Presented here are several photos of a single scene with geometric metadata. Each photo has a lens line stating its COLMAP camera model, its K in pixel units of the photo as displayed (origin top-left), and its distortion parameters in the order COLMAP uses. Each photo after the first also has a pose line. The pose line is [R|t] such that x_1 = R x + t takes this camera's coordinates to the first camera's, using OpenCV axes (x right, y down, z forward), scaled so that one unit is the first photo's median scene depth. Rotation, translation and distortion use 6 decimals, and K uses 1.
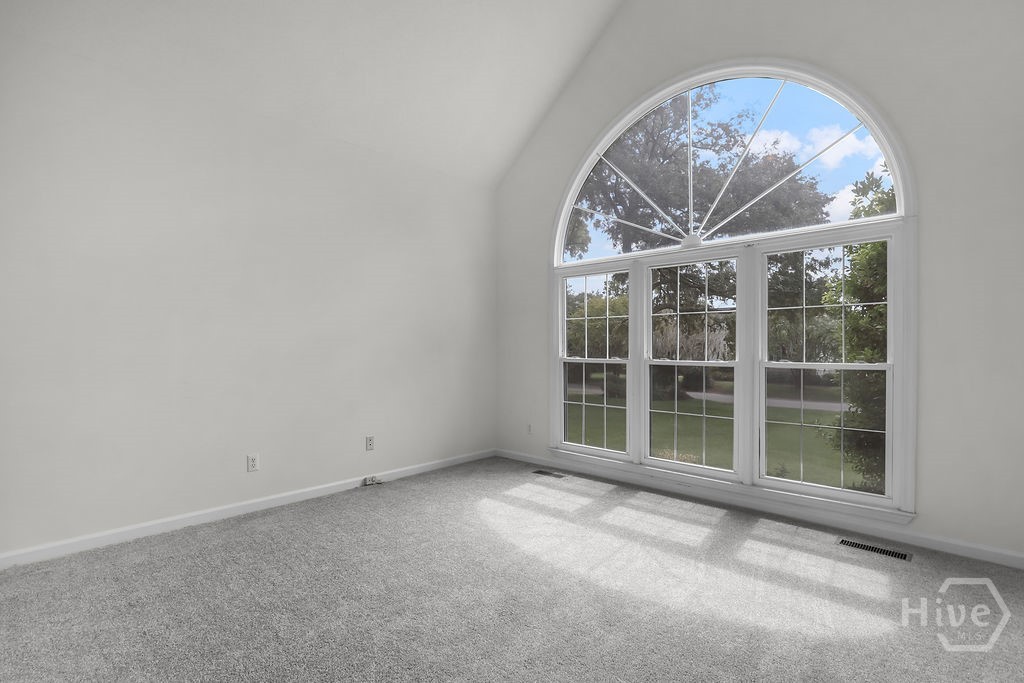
lens RADIAL K [[486.8, 0, 511.4], [0, 486.8, 356.2], [0, 0, 1]] dist [0.001243, 0.000002]
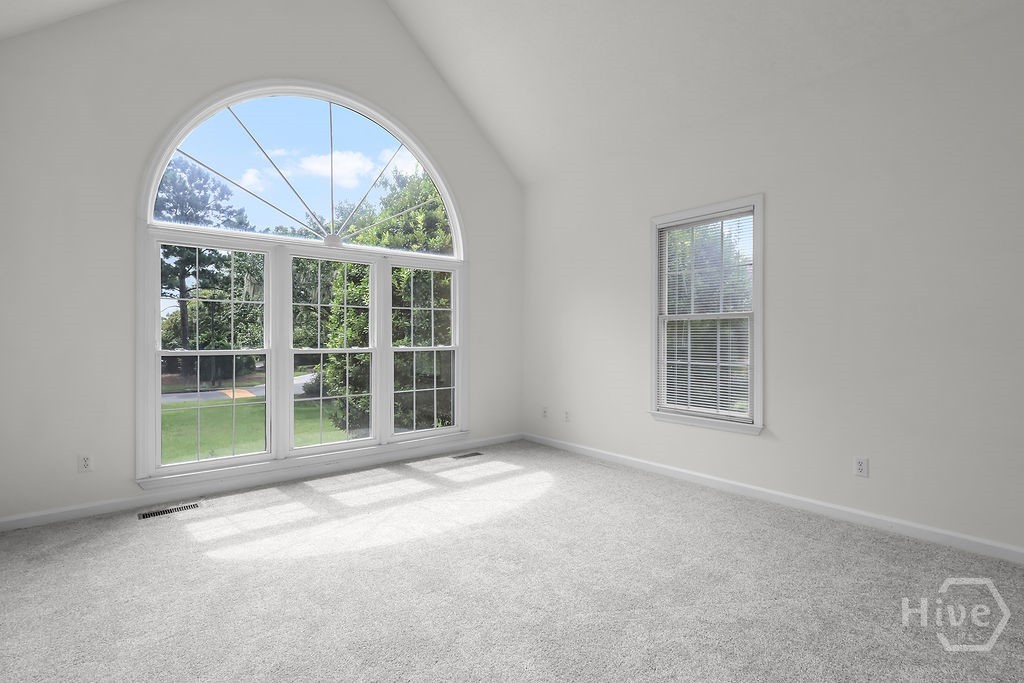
lens RADIAL K [[476.4, 0, 511.4], [0, 476.4, 339.4], [0, 0, 1]] dist [-0.001133, -0.001347]
pose [[0.145662, -0.010854, 0.989275, -0.657052], [0.019270, 0.999781, 0.008132, -0.013760], [-0.989147, 0.017879, 0.145839, 0.453342]]
